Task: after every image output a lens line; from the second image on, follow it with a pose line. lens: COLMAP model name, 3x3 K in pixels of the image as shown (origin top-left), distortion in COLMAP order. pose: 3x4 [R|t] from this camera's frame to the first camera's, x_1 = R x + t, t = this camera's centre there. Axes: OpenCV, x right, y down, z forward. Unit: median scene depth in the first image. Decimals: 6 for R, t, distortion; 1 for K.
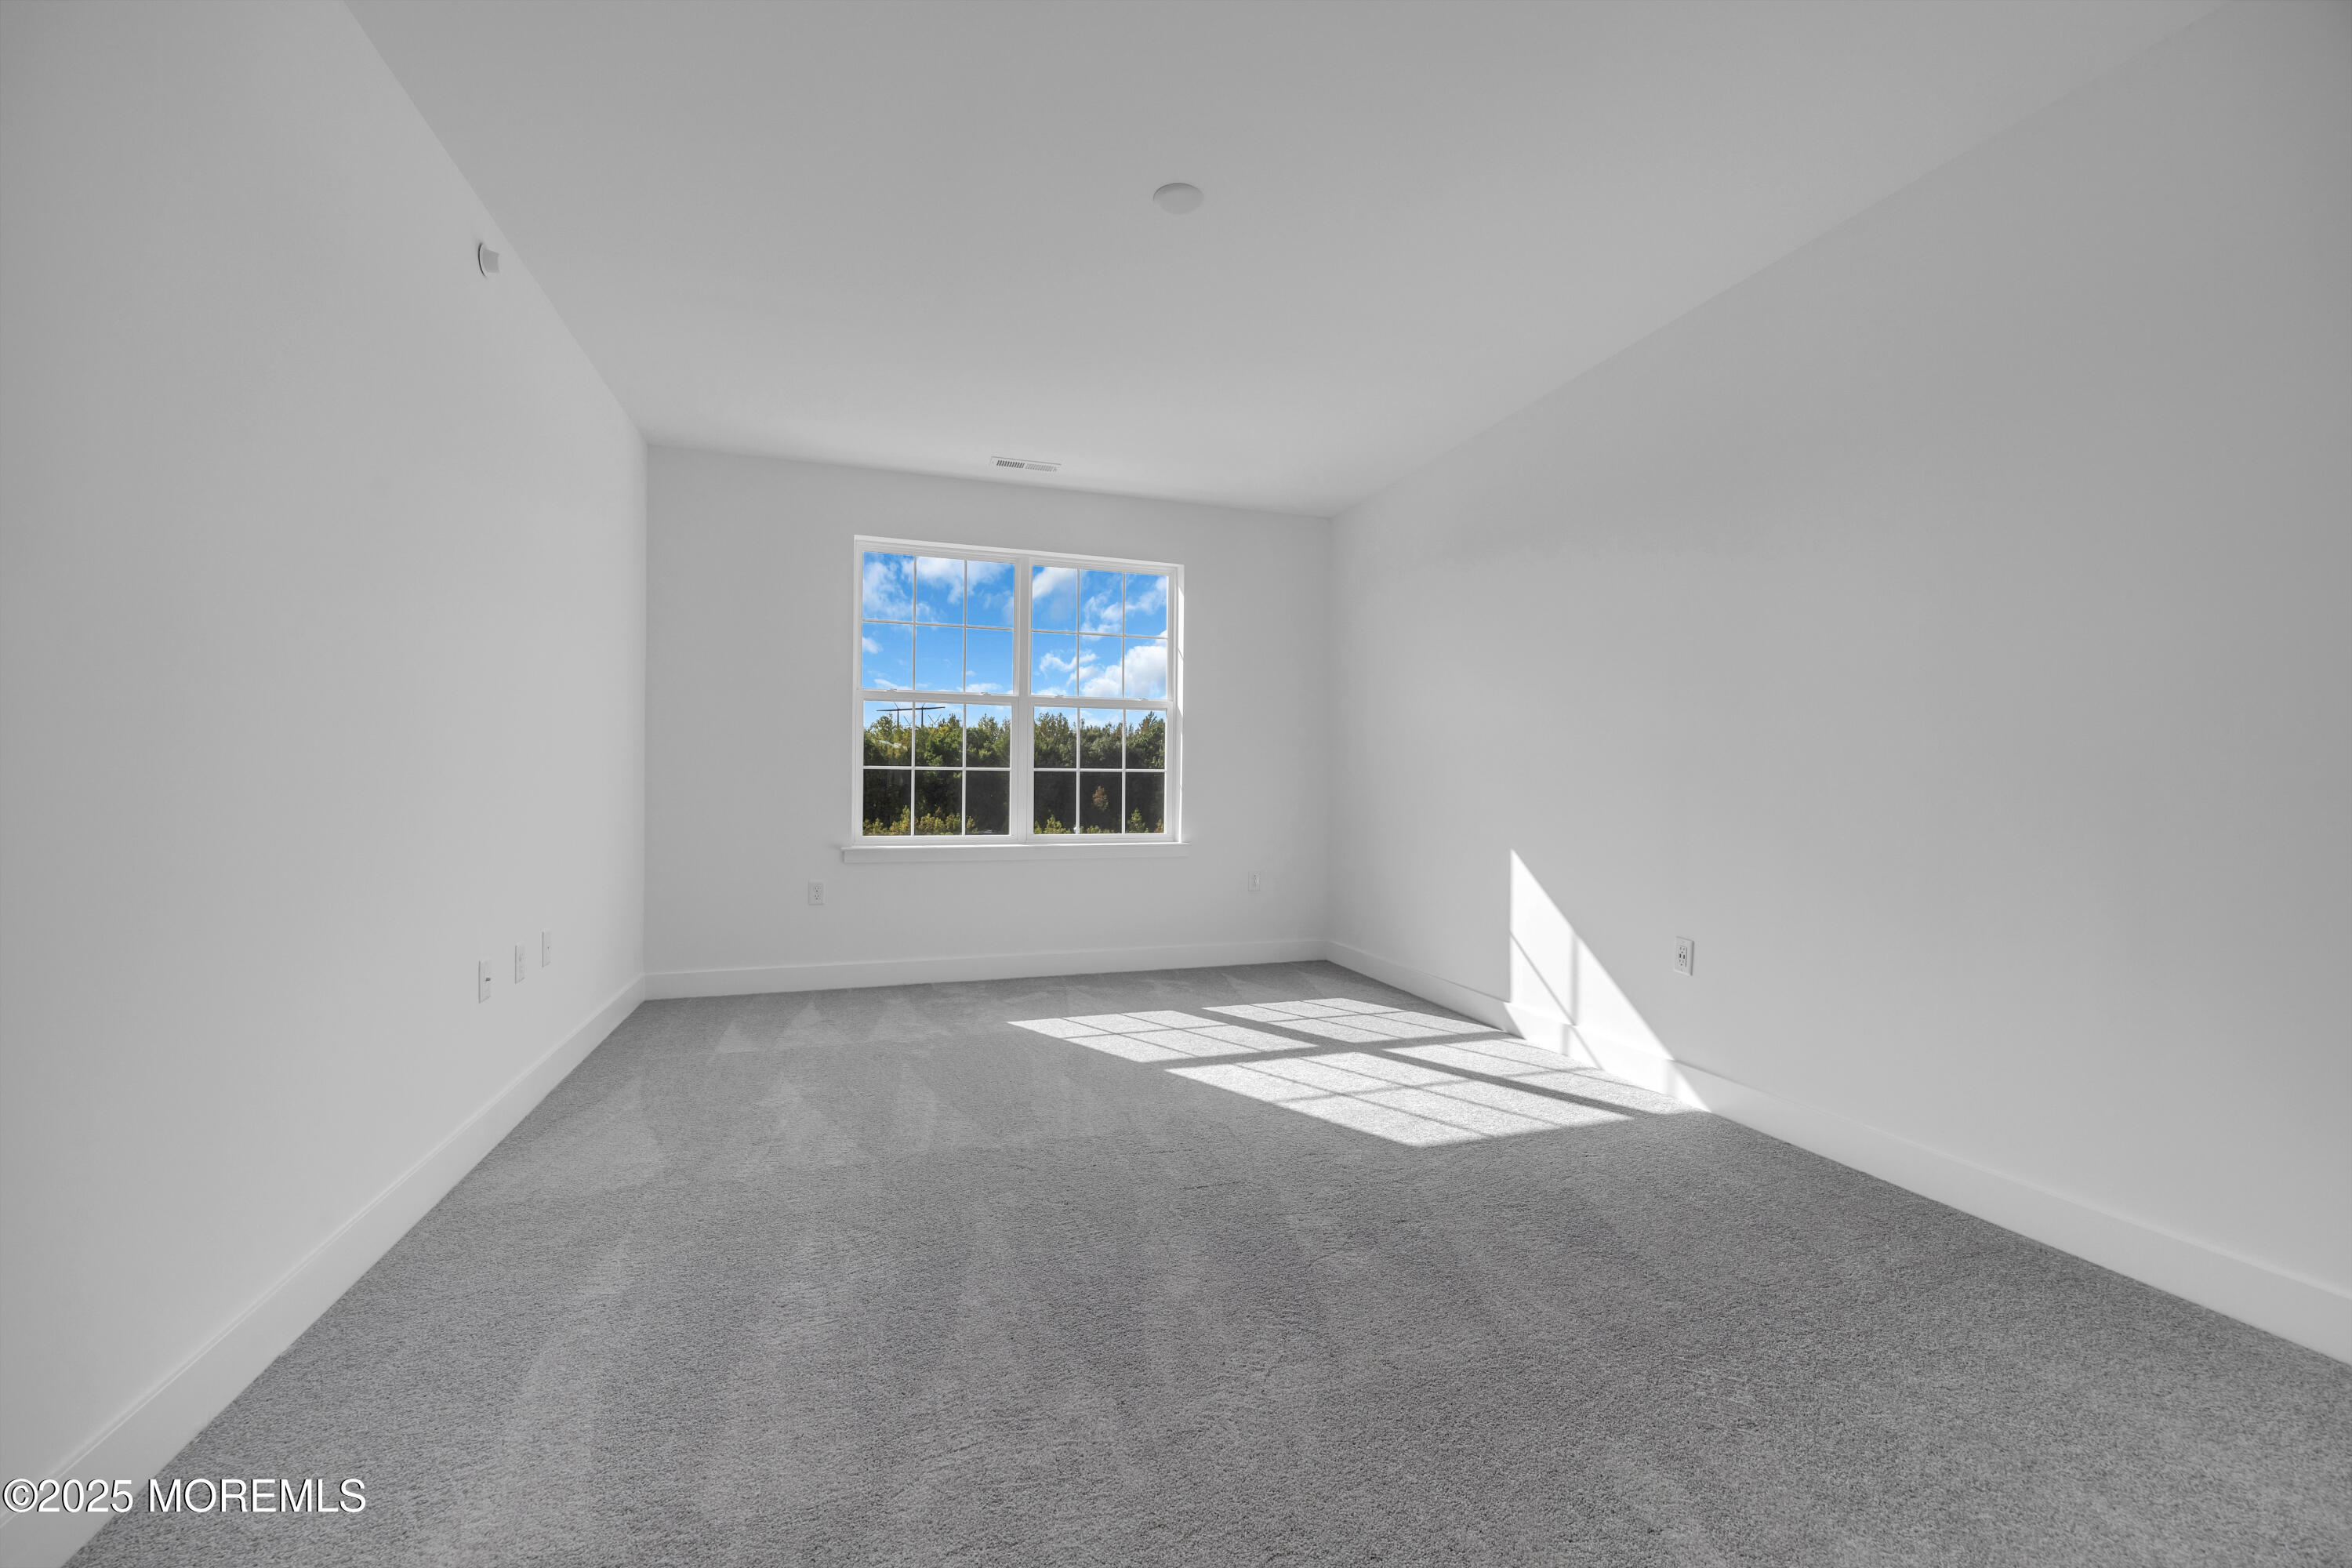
lens RADIAL K [[947.6, 0, 1181.8], [0, 947.6, 785.1], [0, 0, 1]] dist [0.001124, -0.000038]
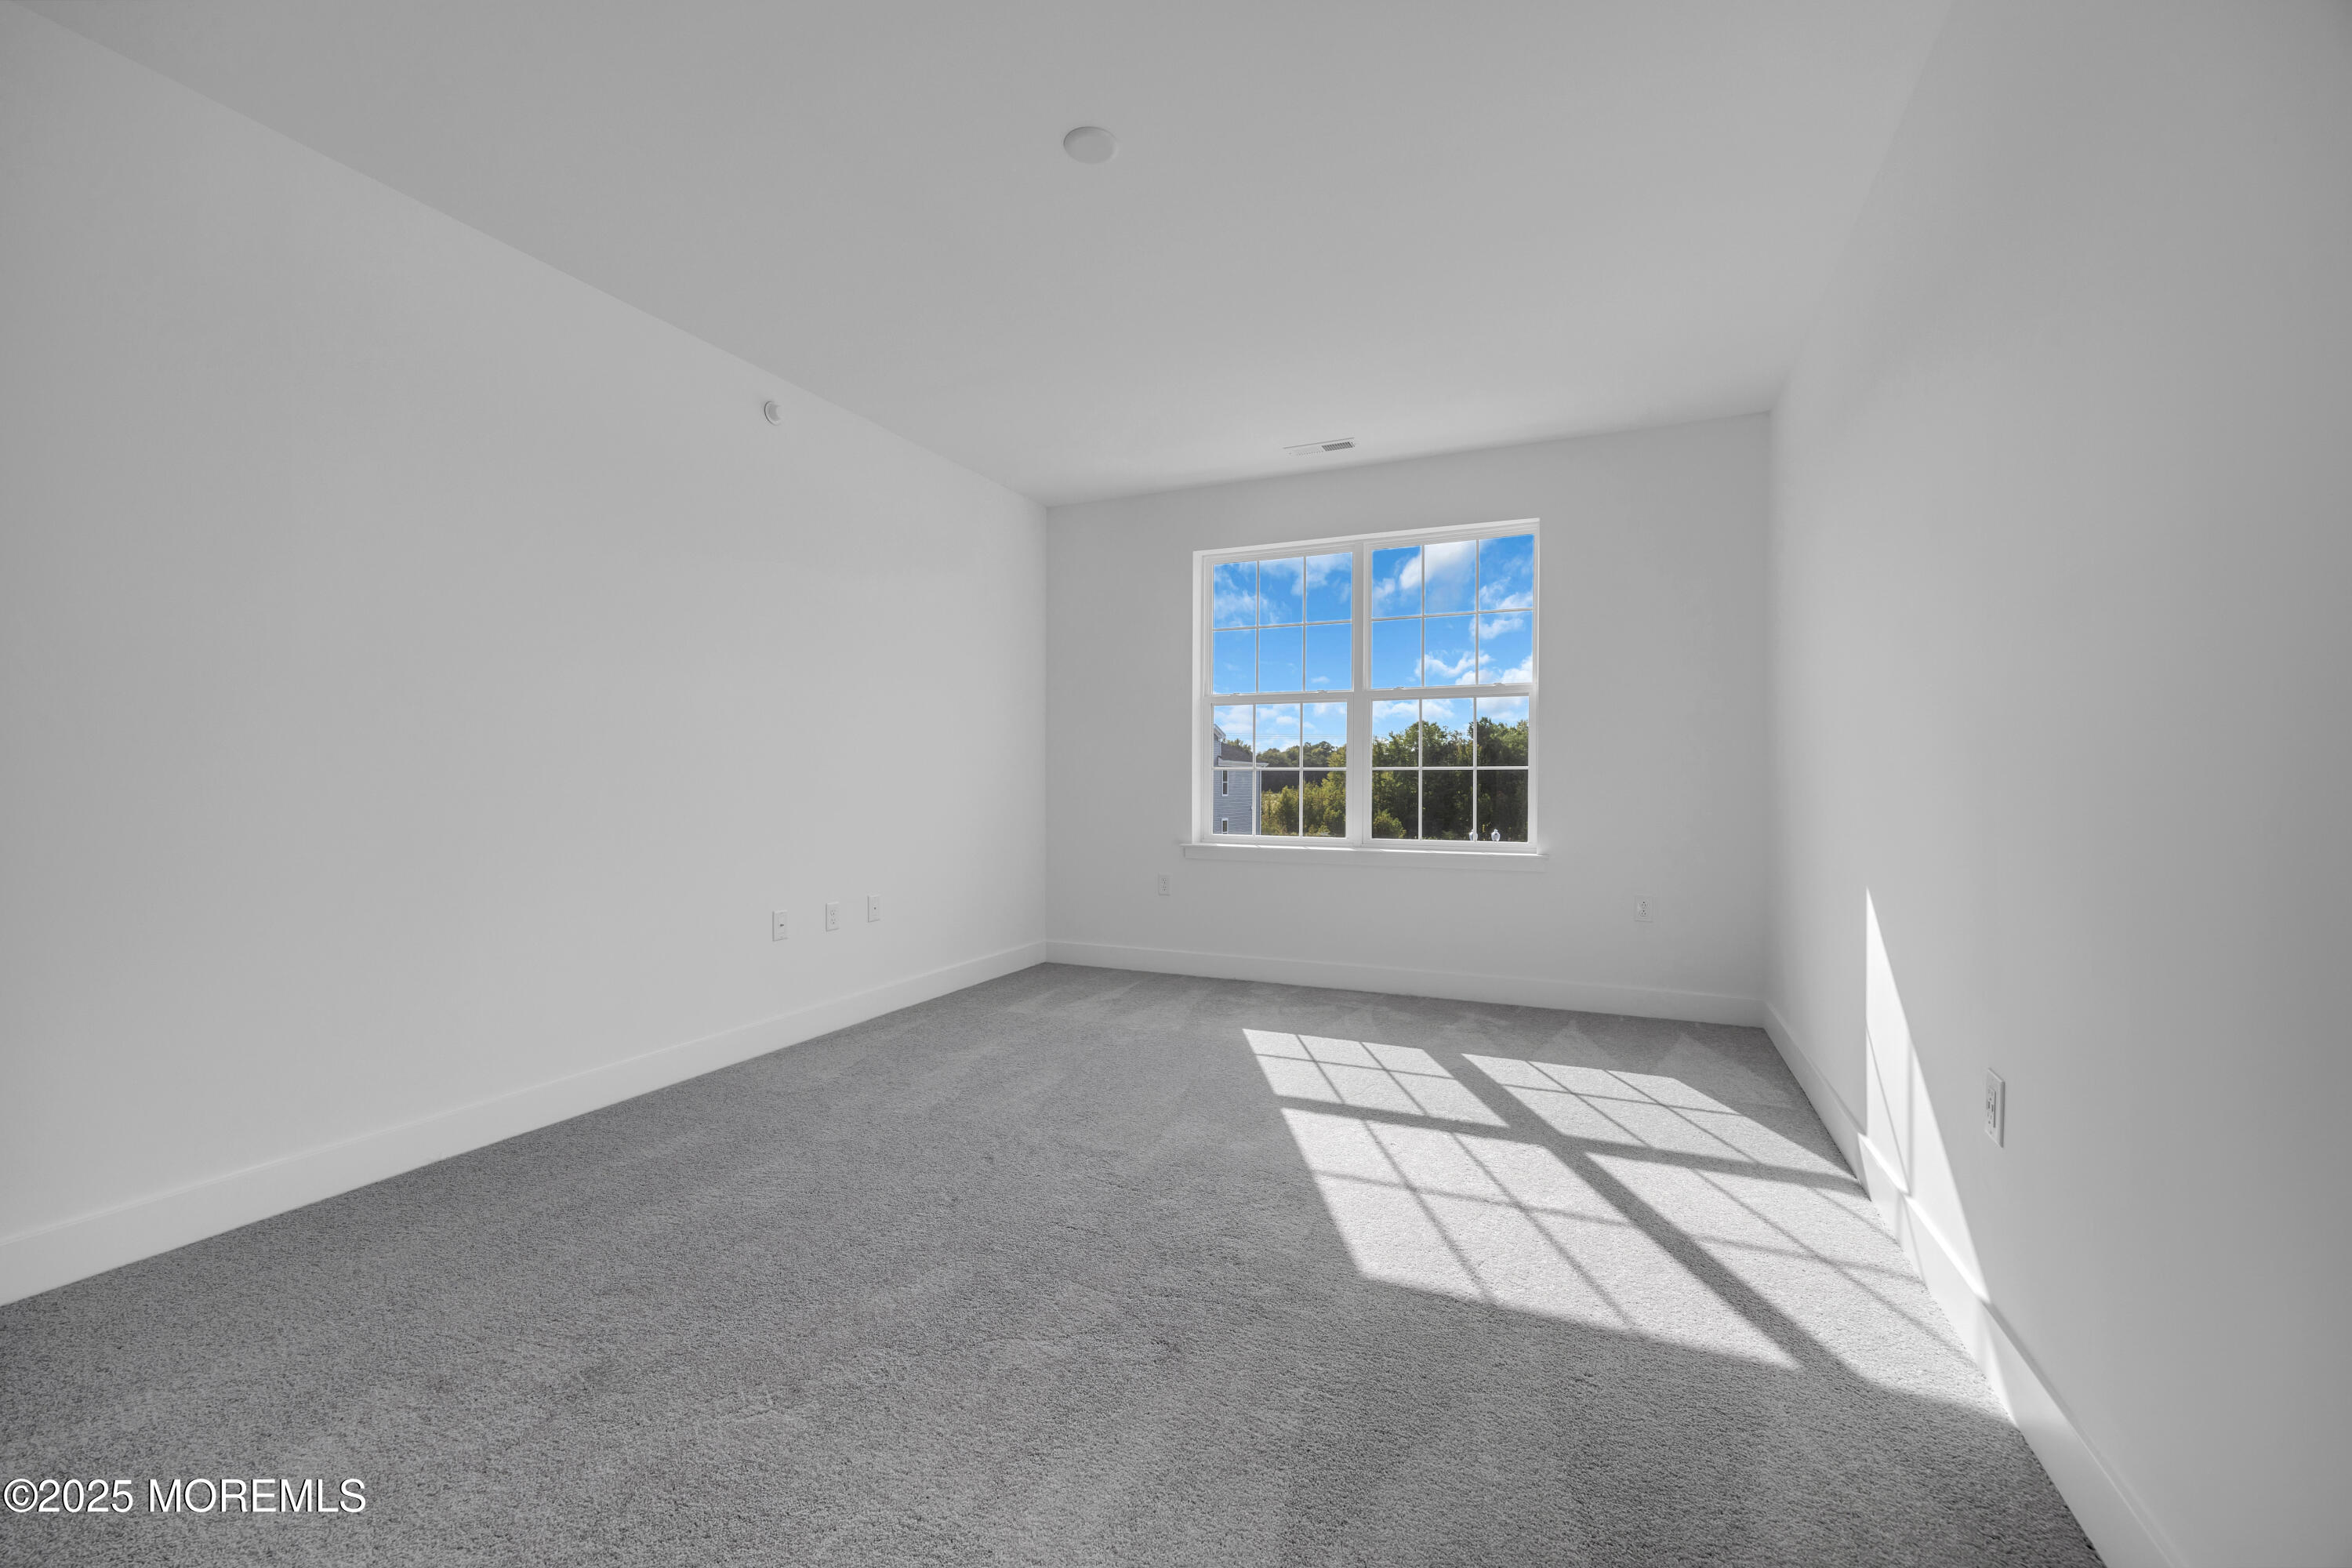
lens RADIAL K [[947.6, 0, 1174.1], [0, 947.6, 776.5], [0, 0, 1]] dist [0.001124, -0.000038]
pose [[0.736487, -0.010371, -0.676373, 0.330607], [0.000880, 0.999896, -0.014373, 0.004926], [0.676452, 0.009990, 0.736419, 0.188394]]
